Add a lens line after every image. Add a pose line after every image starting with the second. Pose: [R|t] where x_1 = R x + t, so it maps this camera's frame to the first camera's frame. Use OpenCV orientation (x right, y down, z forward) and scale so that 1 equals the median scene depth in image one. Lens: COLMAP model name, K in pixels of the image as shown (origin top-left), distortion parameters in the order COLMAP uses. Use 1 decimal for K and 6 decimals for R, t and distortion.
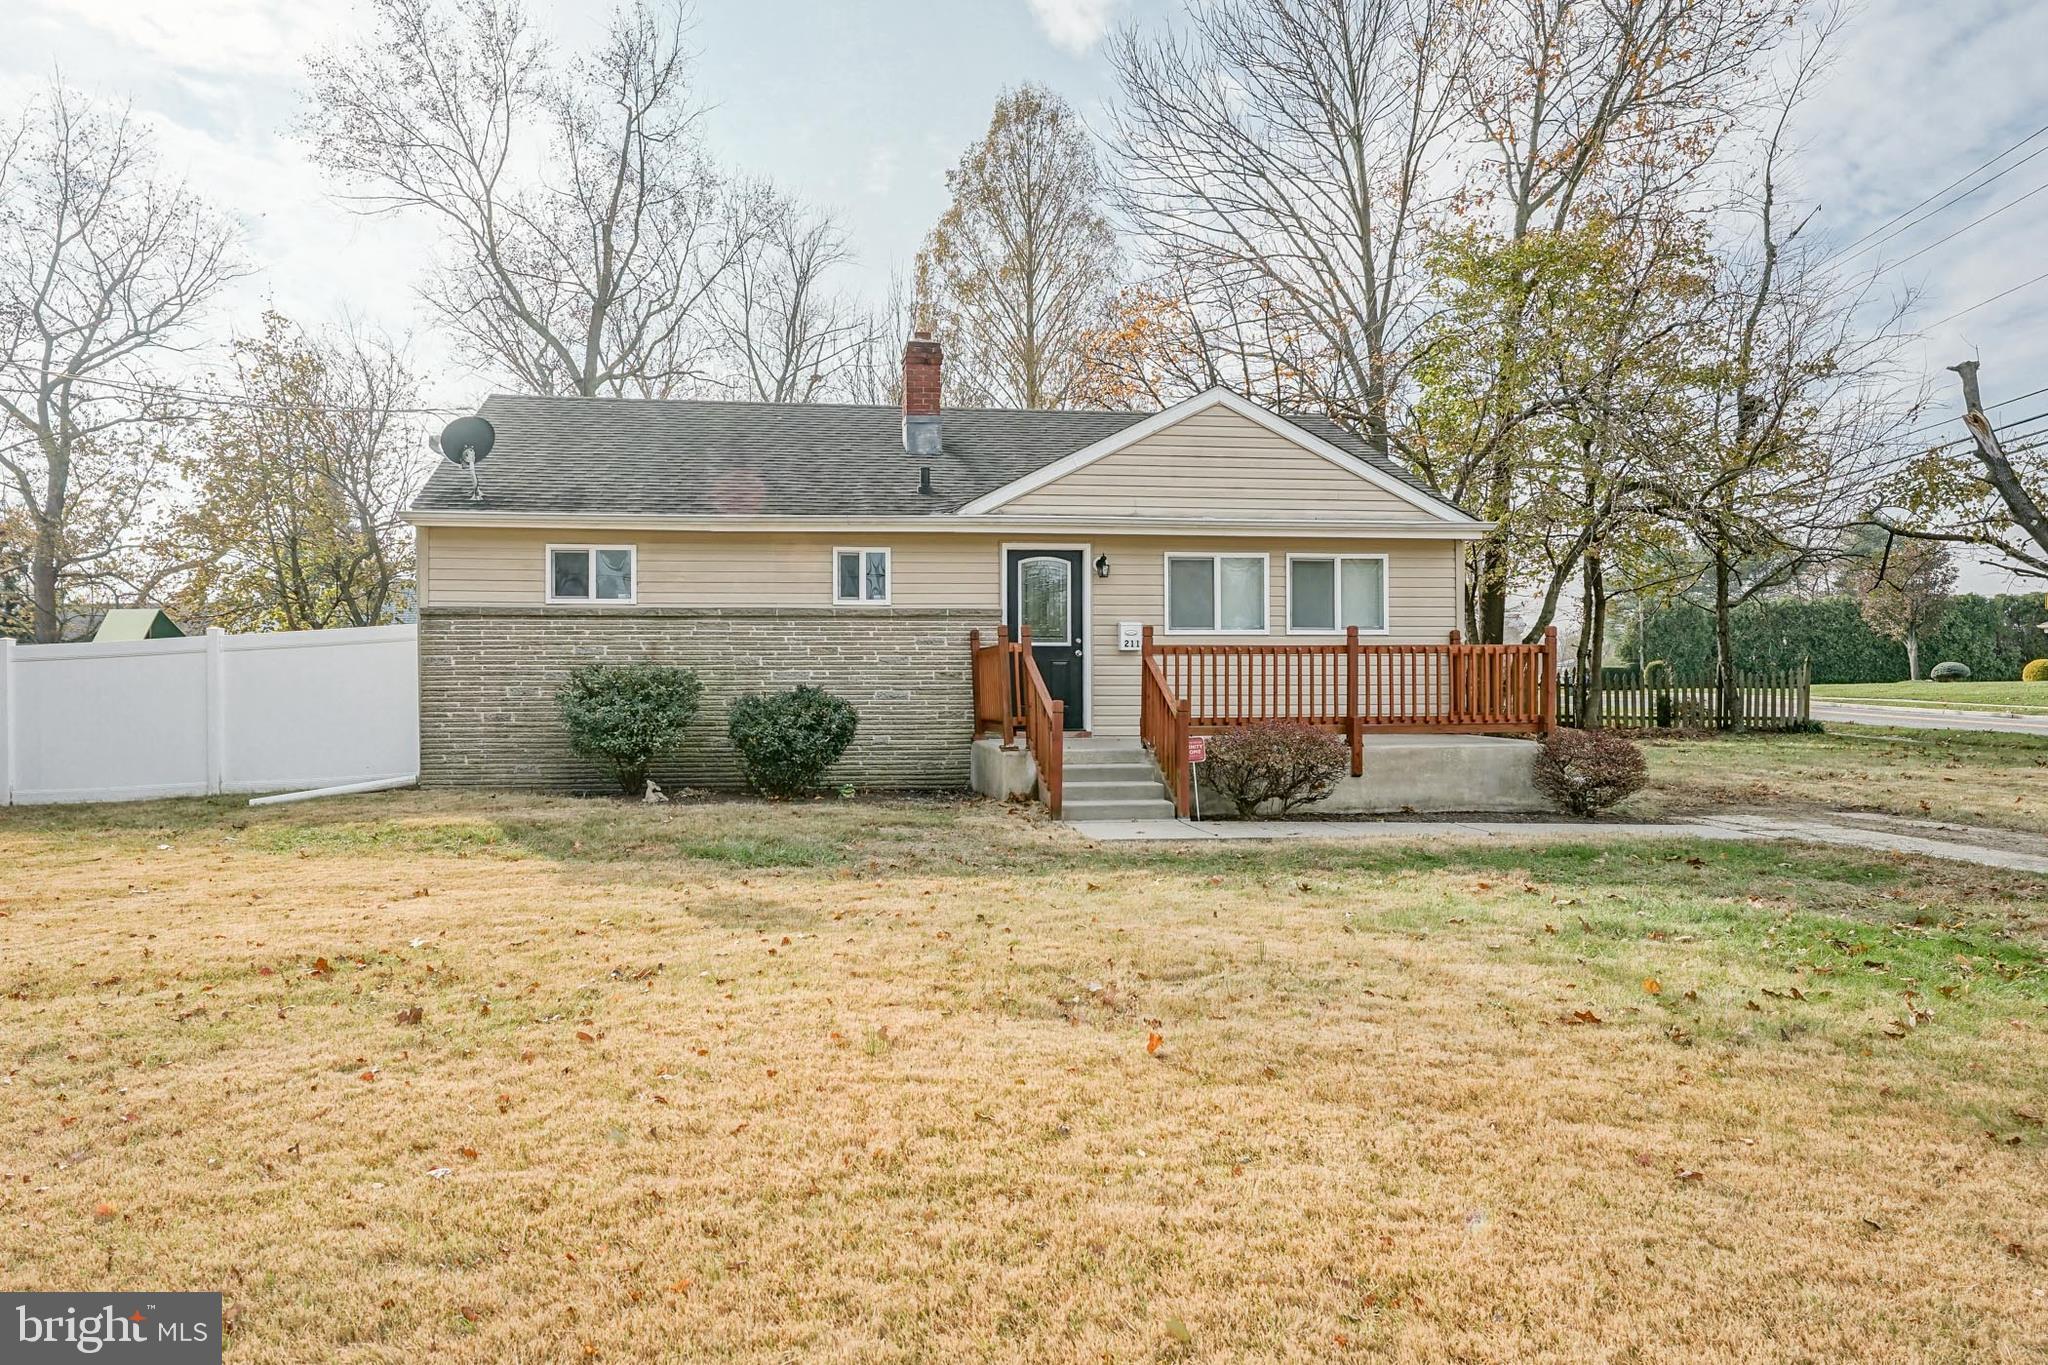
lens RADIAL K [[1190.1, 0, 1019.7], [0, 1190.1, 685.6], [0, 0, 1]] dist [0.000756, -0.000070]
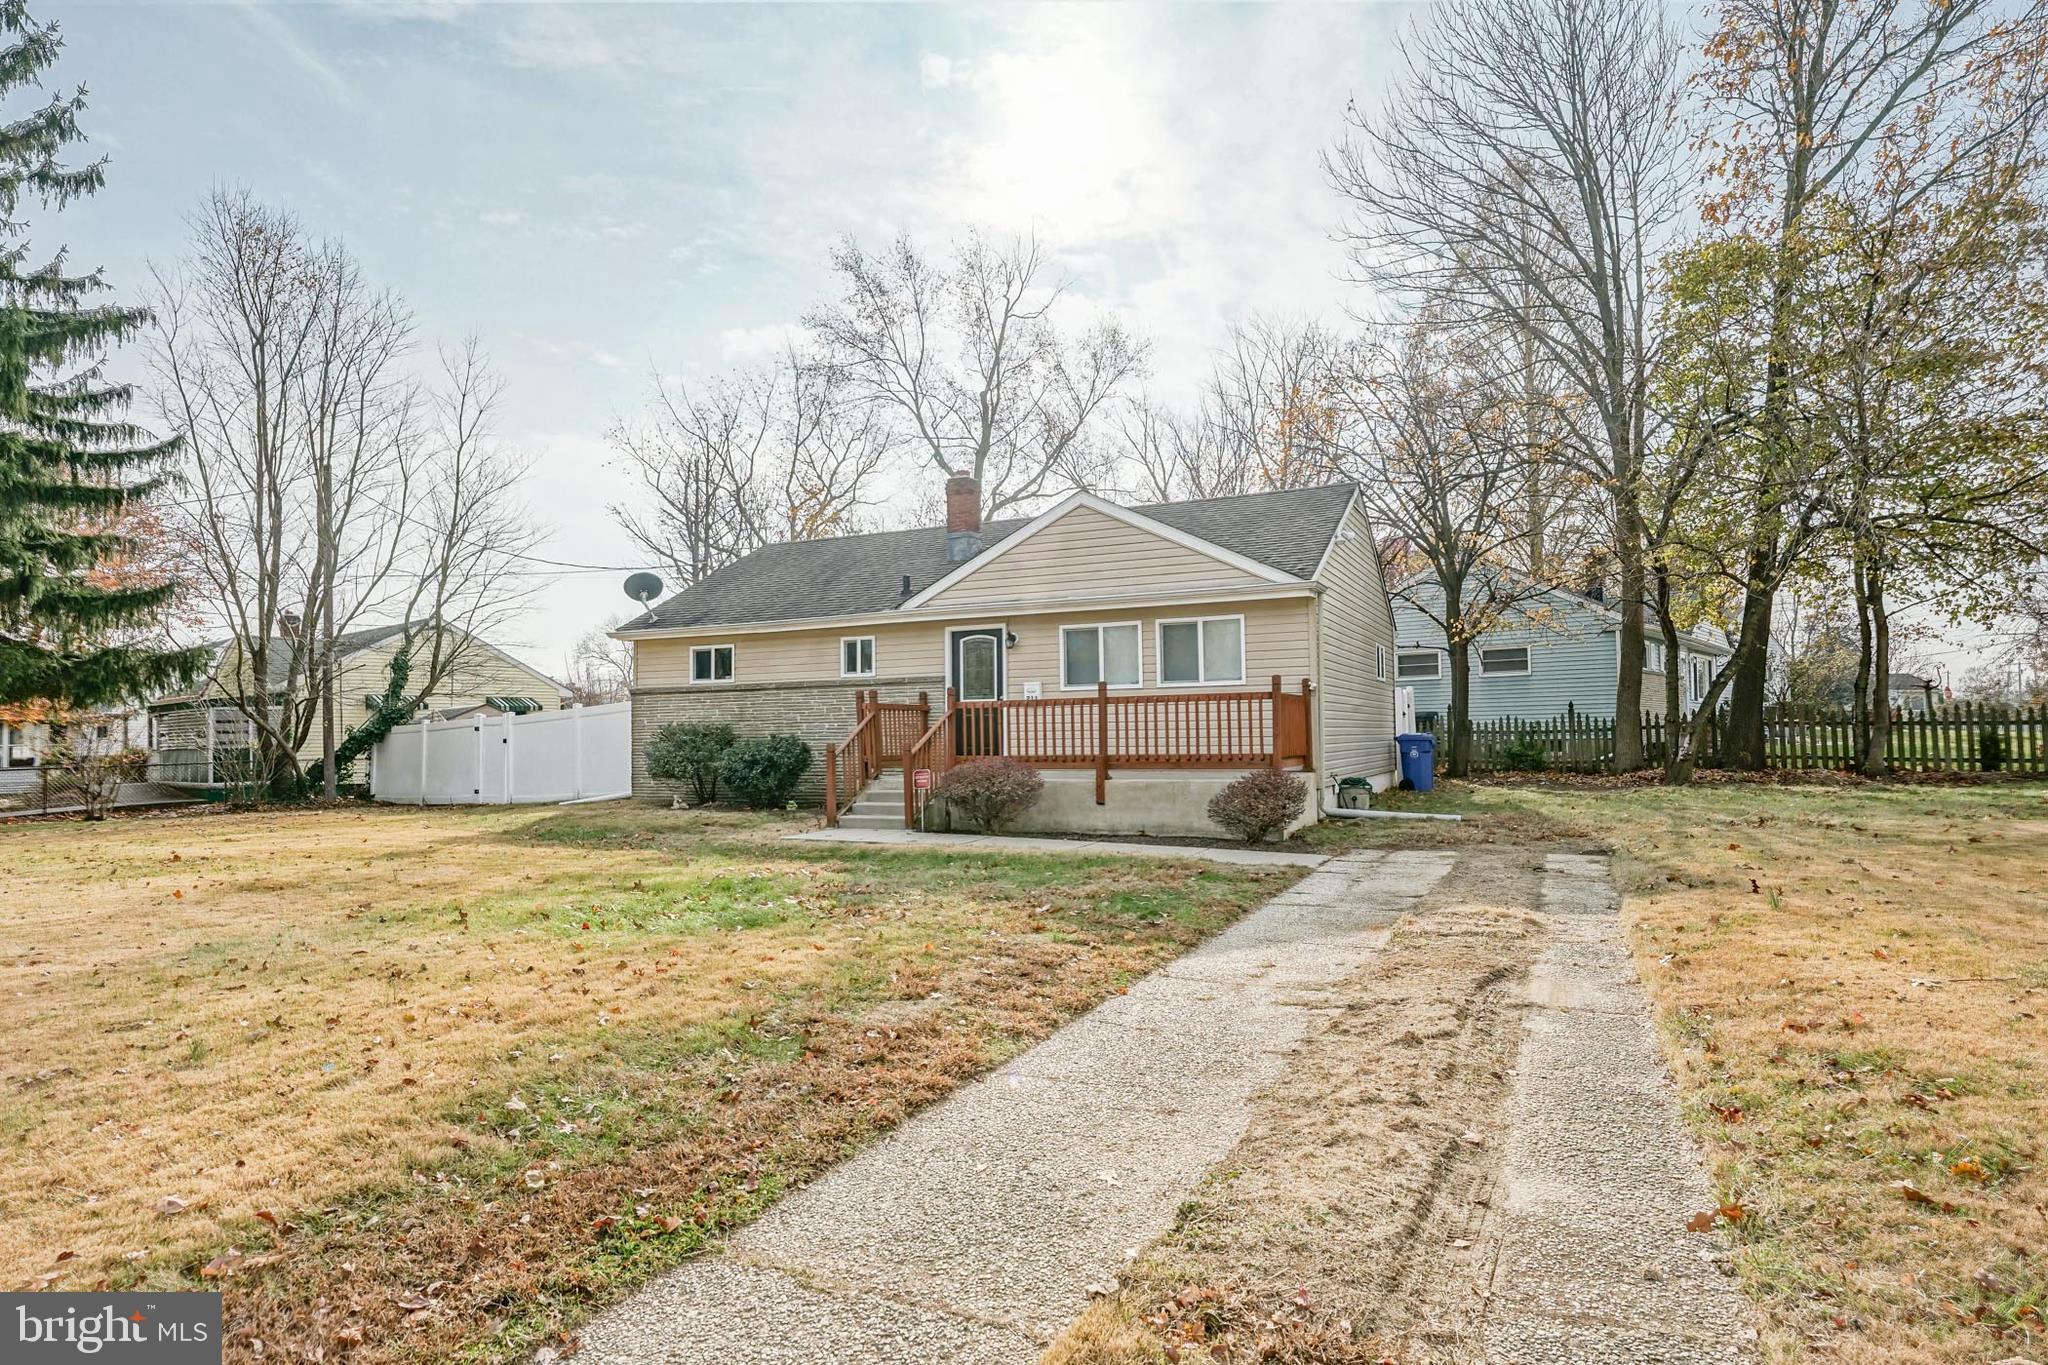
lens RADIAL K [[1066.3, 0, 1027.1], [0, 1066.3, 683.3], [0, 0, 1]] dist [0.003780, 0.000689]
pose [[0.855502, -0.033854, -0.516692, 0.699512], [0.011863, 0.998880, -0.045804, 0.000697], [0.517664, 0.033055, 0.854945, 0.013156]]
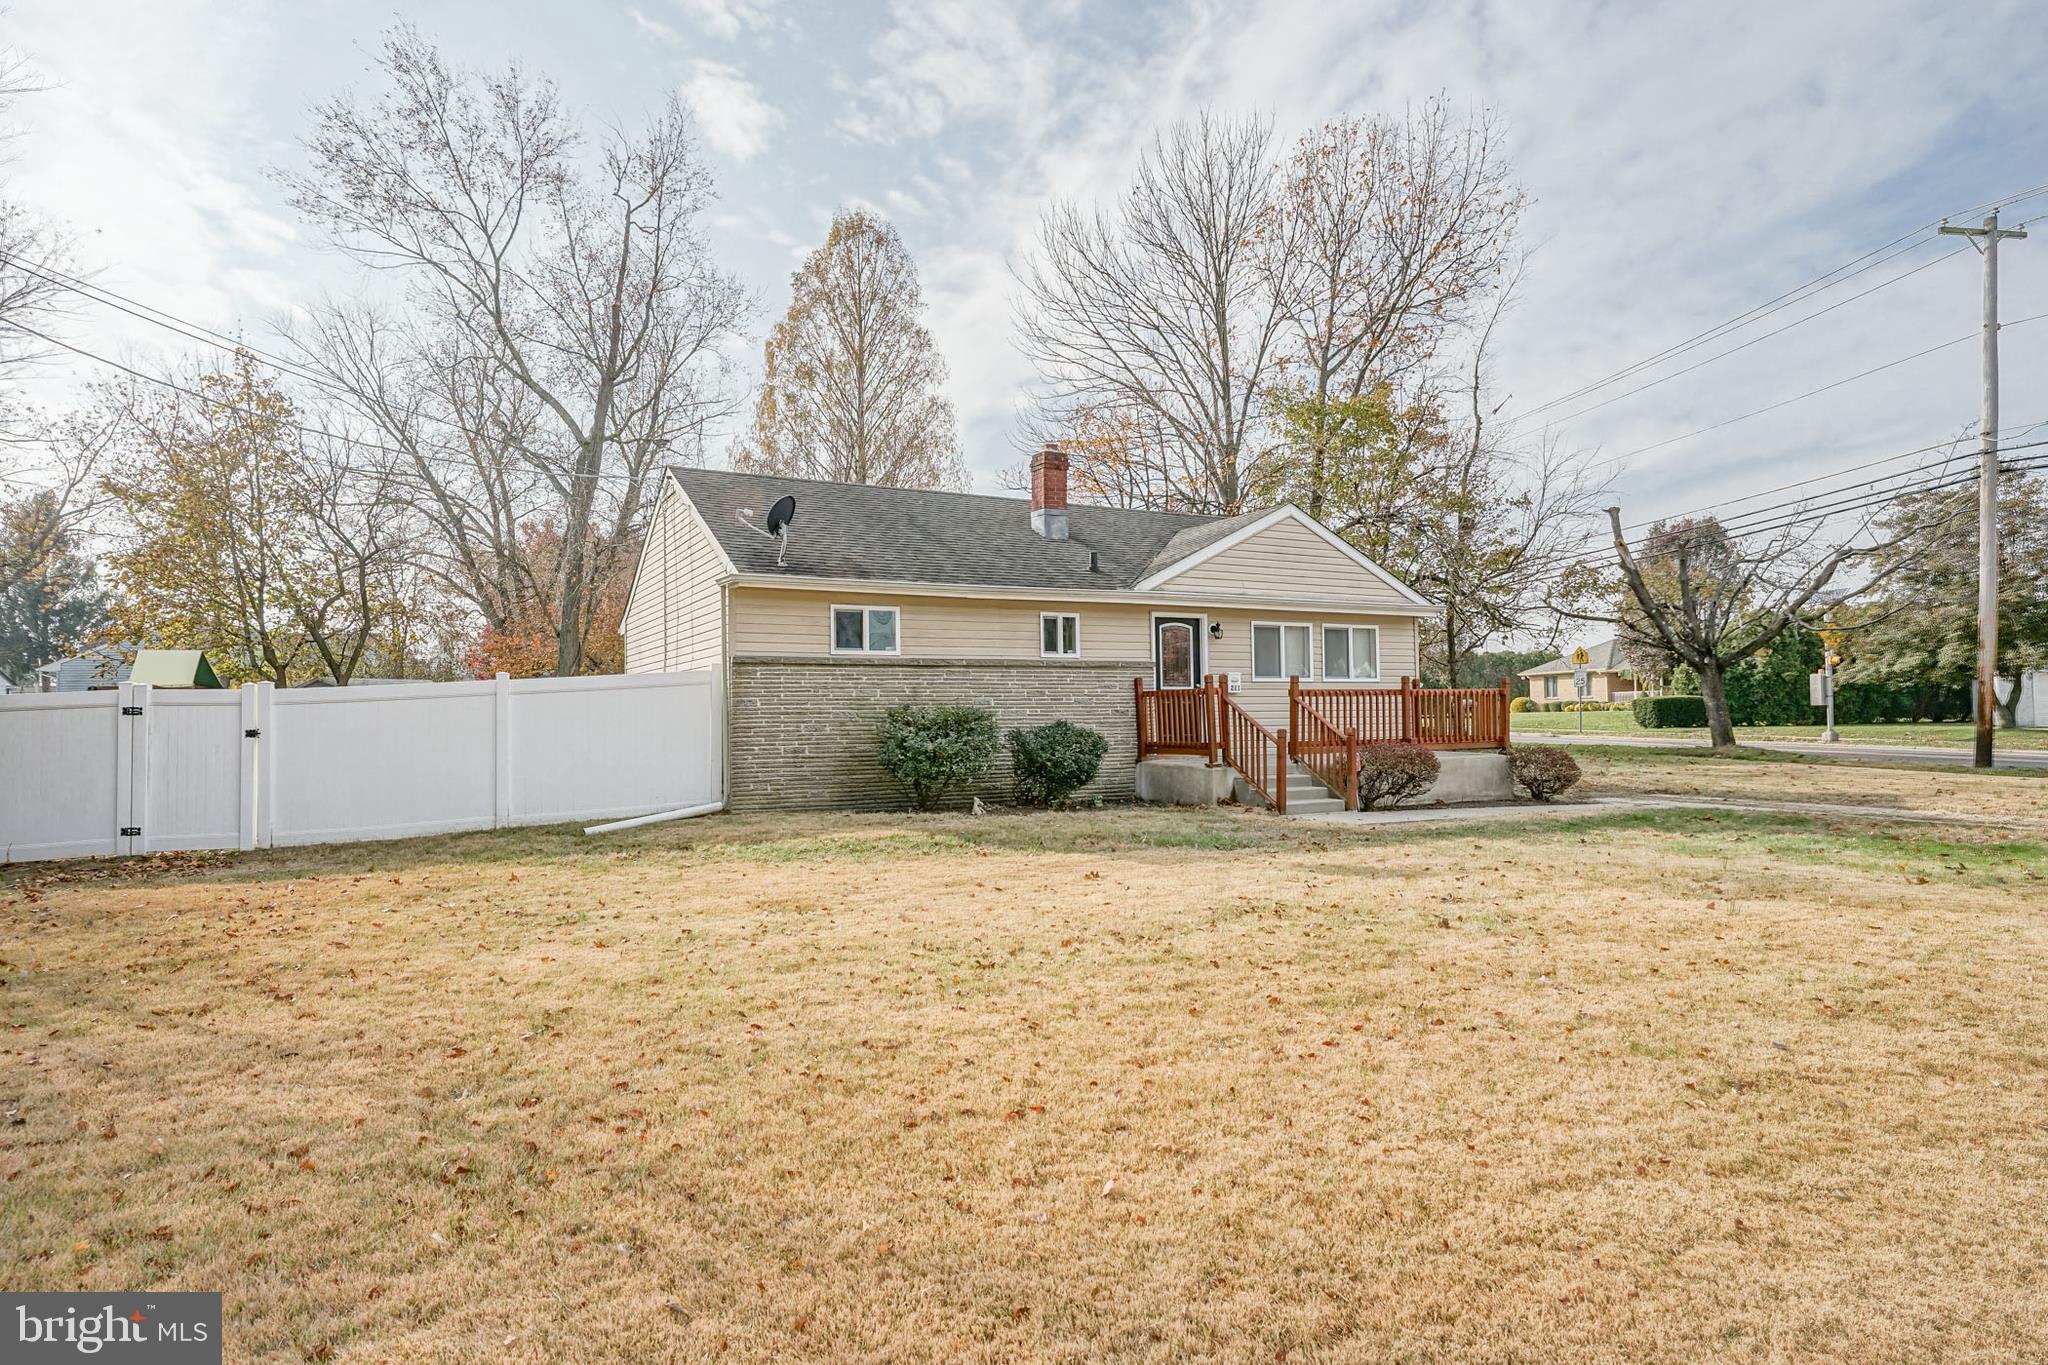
lens RADIAL K [[1066.3, 0, 1027.1], [0, 1066.3, 683.3], [0, 0, 1]] dist [0.003780, 0.000689]
pose [[0.942642, 0.002573, 0.333796, -0.548914], [0.010043, 0.999299, -0.036063, 0.000876], [-0.333655, 0.037347, 0.941955, -0.069250]]
